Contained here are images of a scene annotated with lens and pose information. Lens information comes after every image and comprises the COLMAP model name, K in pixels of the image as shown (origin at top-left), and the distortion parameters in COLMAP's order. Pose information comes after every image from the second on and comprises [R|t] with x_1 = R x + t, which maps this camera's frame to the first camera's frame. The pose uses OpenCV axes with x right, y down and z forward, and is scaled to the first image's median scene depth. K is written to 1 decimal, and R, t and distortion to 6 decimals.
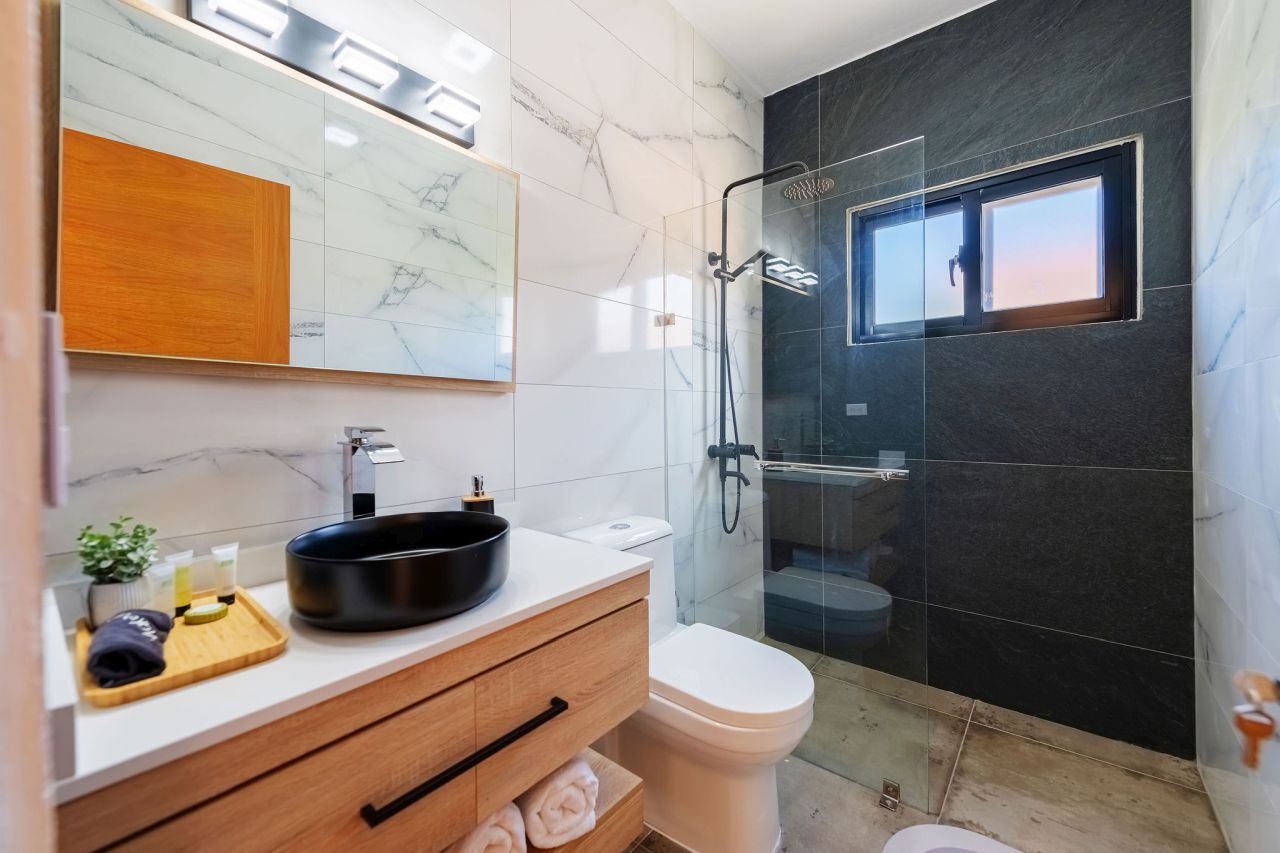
lens RADIAL K [[508.2, 0, 639.6], [0, 508.2, 428.1], [0, 0, 1]] dist [-0.001144, -0.001327]
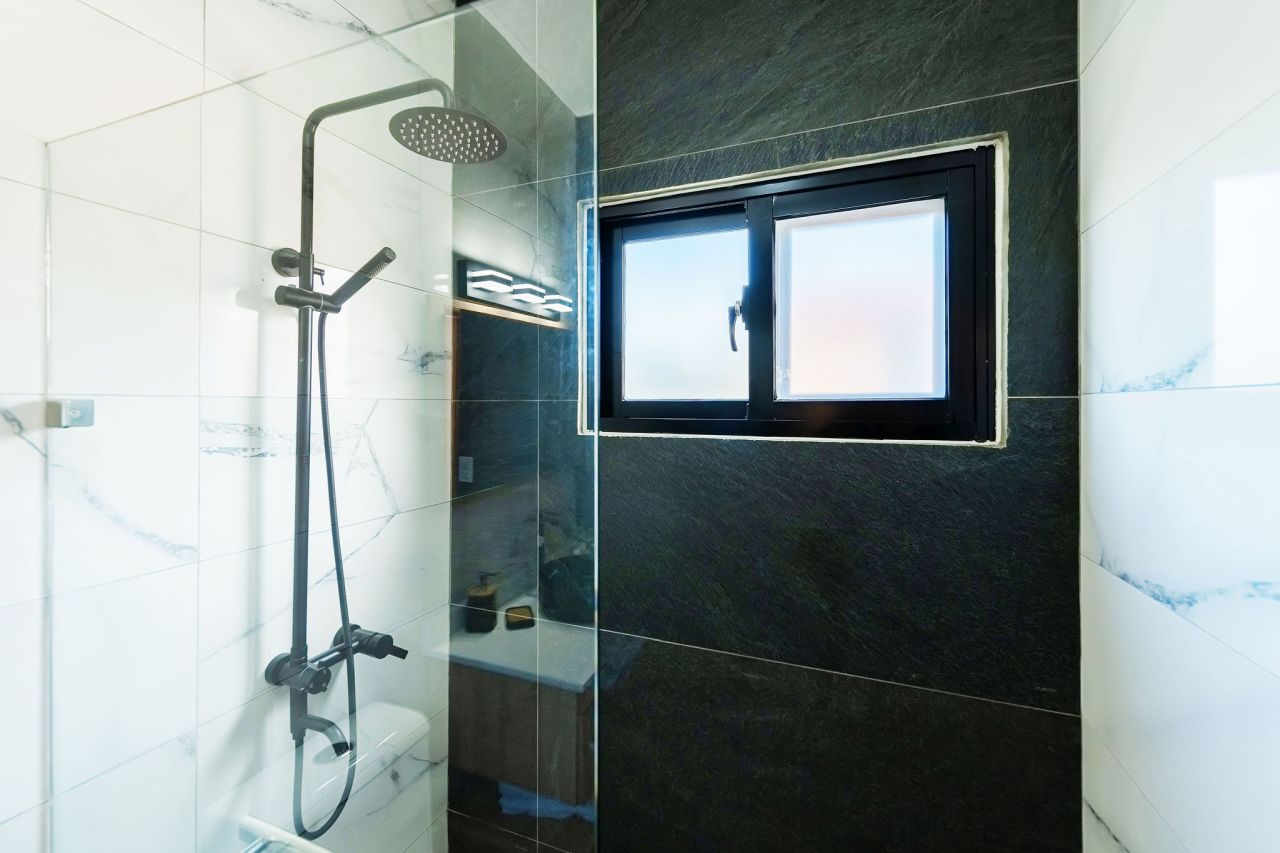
lens RADIAL K [[508.2, 0, 646.6], [0, 508.2, 420.2], [0, 0, 1]] dist [-0.001144, -0.001327]
pose [[0.945806, 0.008040, 0.324632, 0.339027], [-0.004900, 0.999933, -0.010490, -0.199410], [-0.324694, 0.008331, 0.945782, 0.485097]]
